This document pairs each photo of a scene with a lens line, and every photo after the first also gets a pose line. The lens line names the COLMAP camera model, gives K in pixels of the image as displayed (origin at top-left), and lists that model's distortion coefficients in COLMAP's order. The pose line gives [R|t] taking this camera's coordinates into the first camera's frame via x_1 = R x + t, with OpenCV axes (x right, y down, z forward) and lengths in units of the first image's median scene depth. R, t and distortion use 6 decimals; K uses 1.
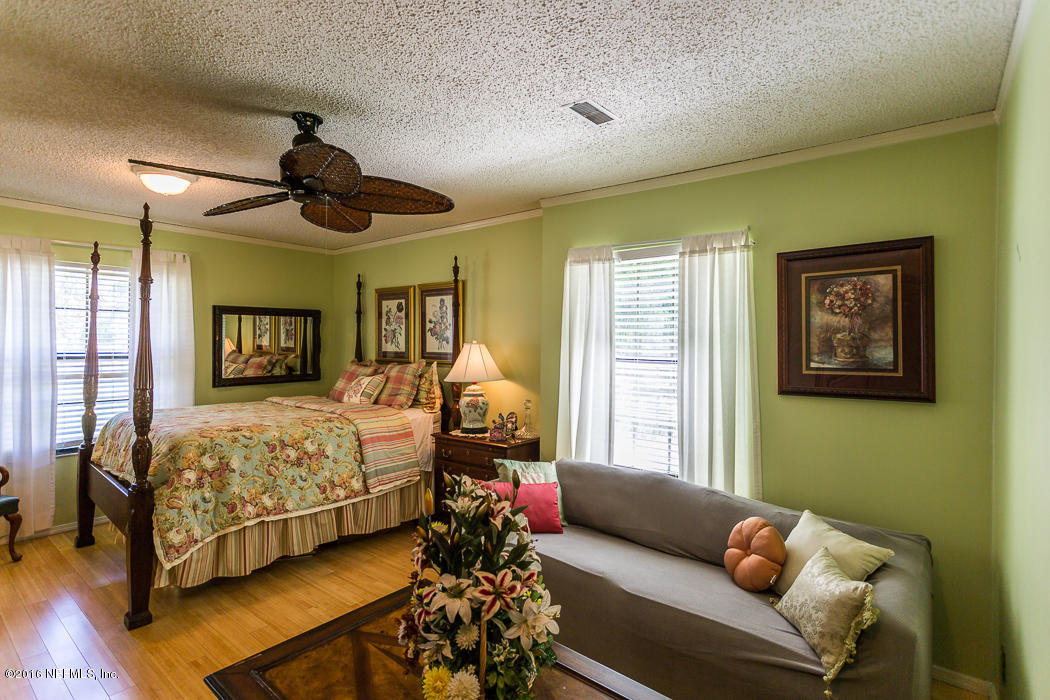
lens RADIAL K [[511.8, 0, 529.4], [0, 511.8, 340.9], [0, 0, 1]] dist [0.002449, 0.000888]
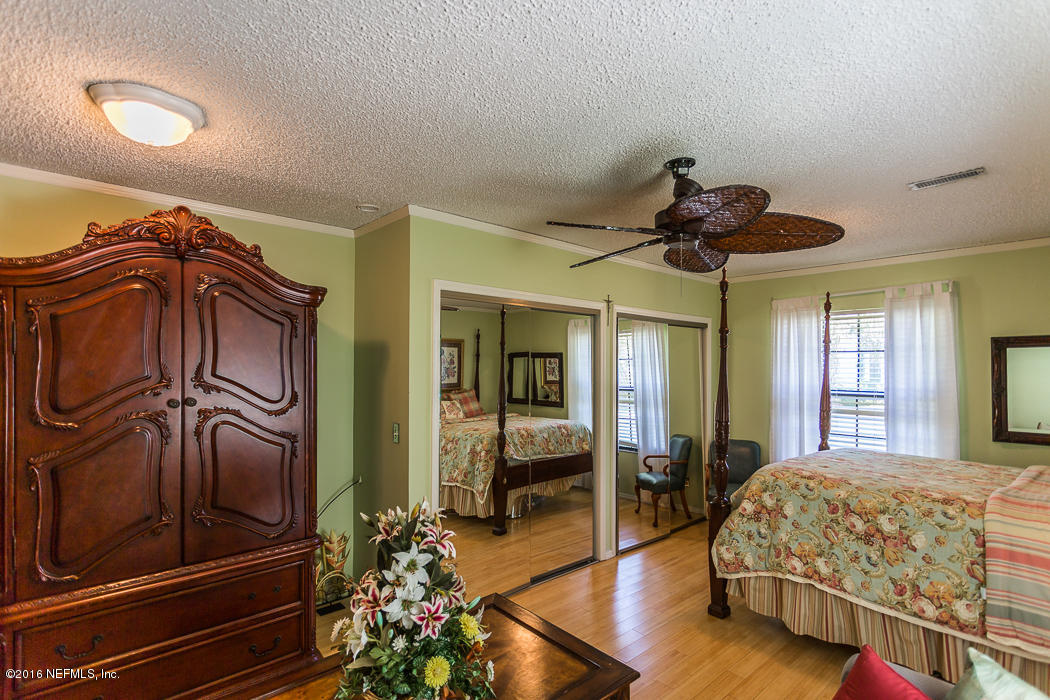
lens RADIAL K [[511.8, 0, 528.7], [0, 511.8, 359.6], [0, 0, 1]] dist [0.002449, 0.000888]
pose [[-0.167302, -0.021940, -0.985662, 0.408338], [-0.007460, 0.999752, -0.020988, -0.018015], [0.985878, 0.003842, -0.167424, 0.593282]]
